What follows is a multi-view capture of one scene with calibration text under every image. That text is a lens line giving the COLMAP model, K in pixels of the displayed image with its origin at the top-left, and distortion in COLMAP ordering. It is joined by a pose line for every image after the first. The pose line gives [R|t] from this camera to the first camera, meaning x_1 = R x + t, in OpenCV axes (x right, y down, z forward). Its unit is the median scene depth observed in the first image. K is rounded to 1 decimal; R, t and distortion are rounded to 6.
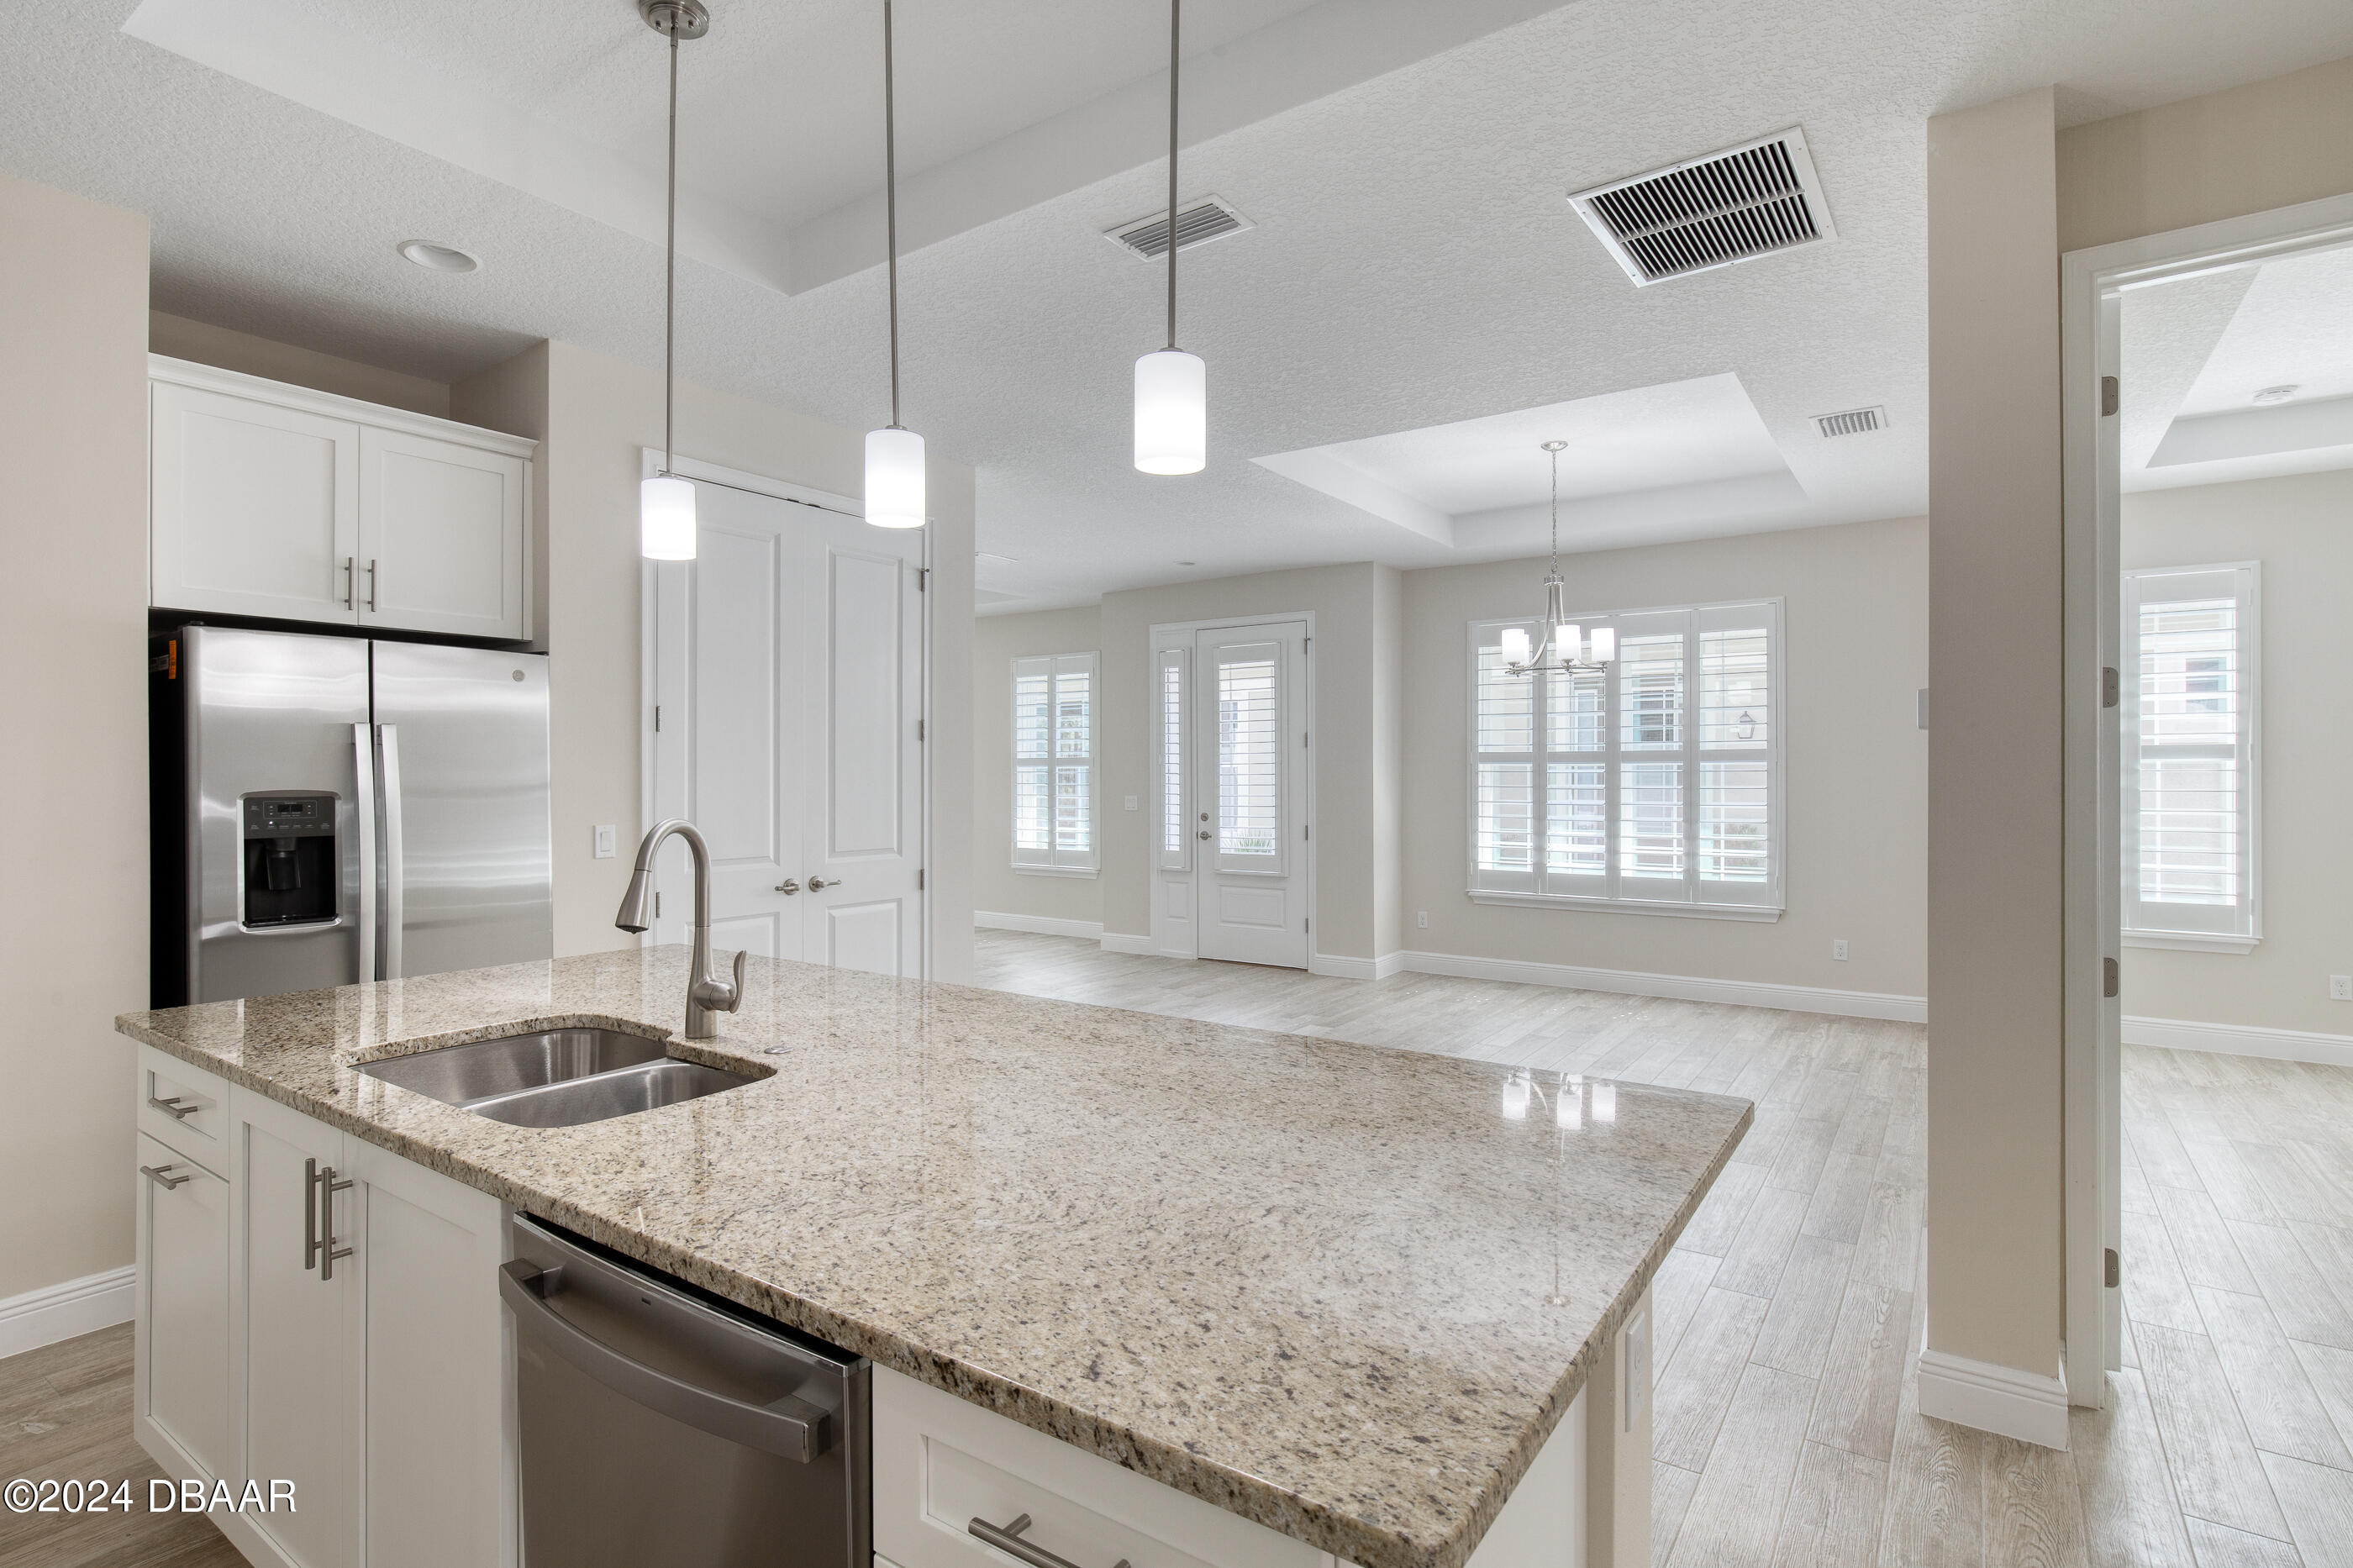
lens RADIAL K [[1117.0, 0, 1172.7], [0, 1117.0, 765.2], [0, 0, 1]] dist [-0.015225, 0.008793]
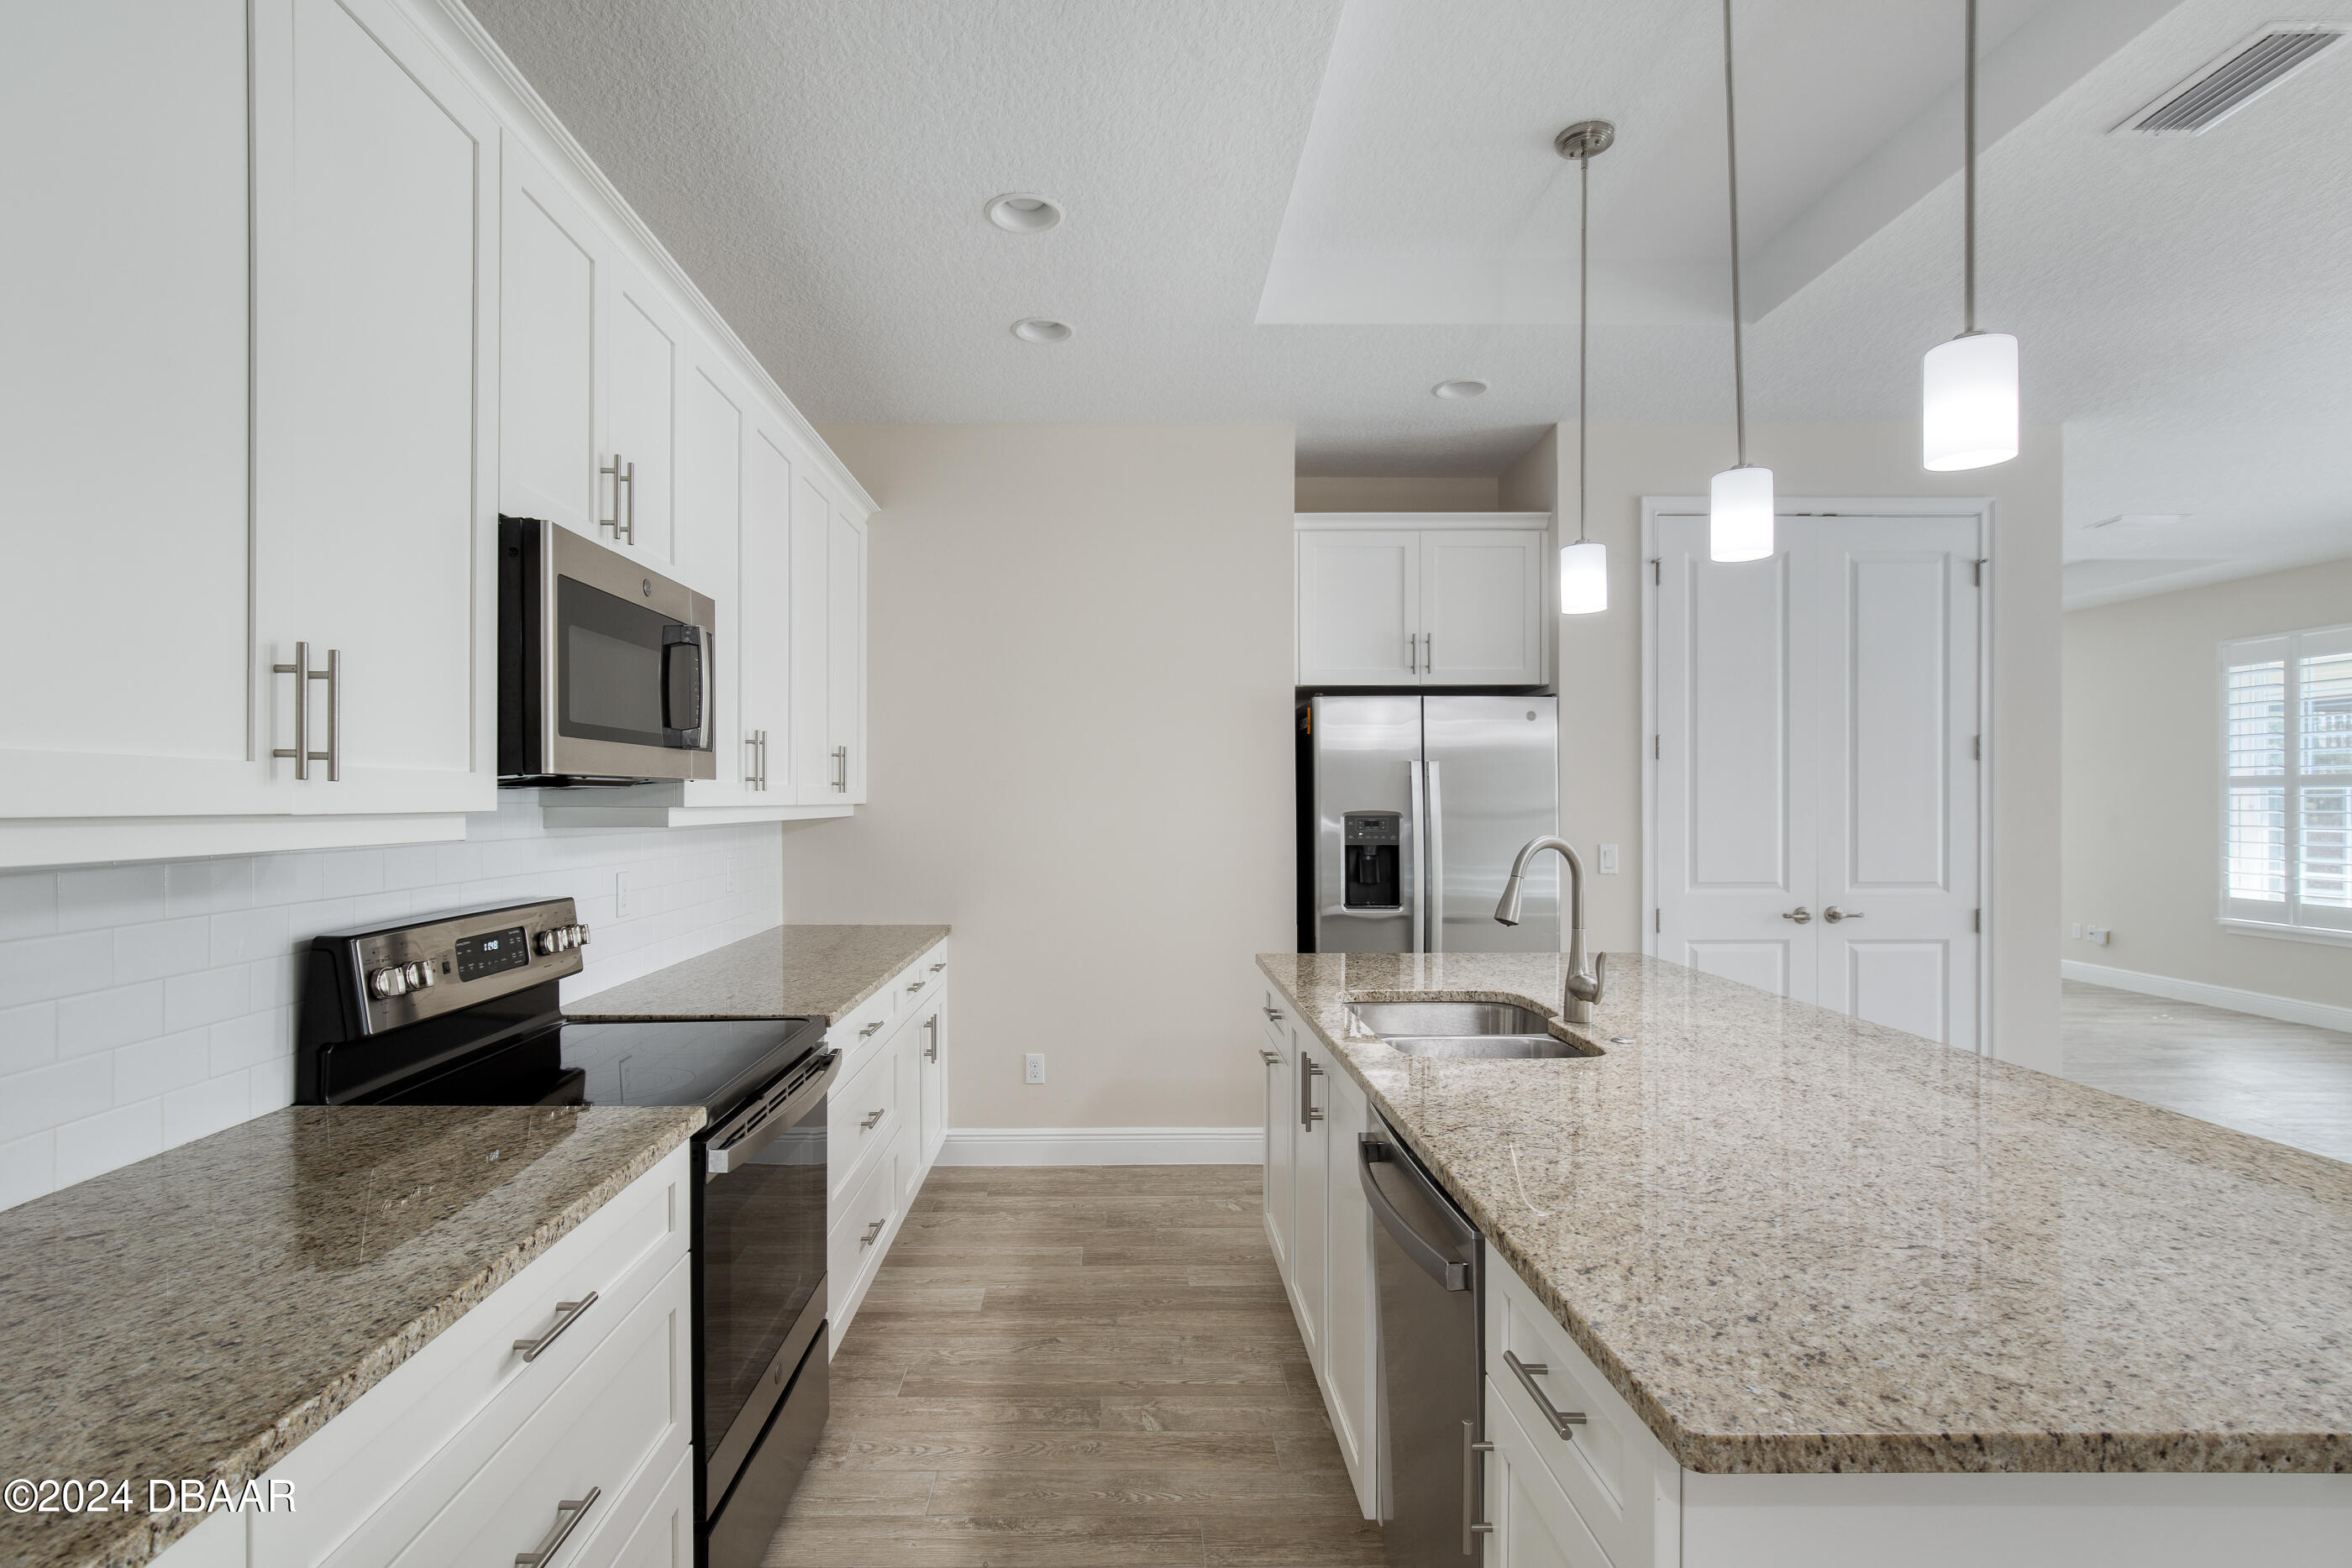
lens RADIAL K [[1134.7, 0, 1184.3], [0, 1134.7, 786.5], [0, 0, 1]] dist [-0.001812, 0.001132]
pose [[0.611684, -0.008995, -0.791051, 0.187191], [0.007200, 0.999957, -0.005803, -0.000873], [0.791069, -0.002146, 0.611723, -0.042821]]
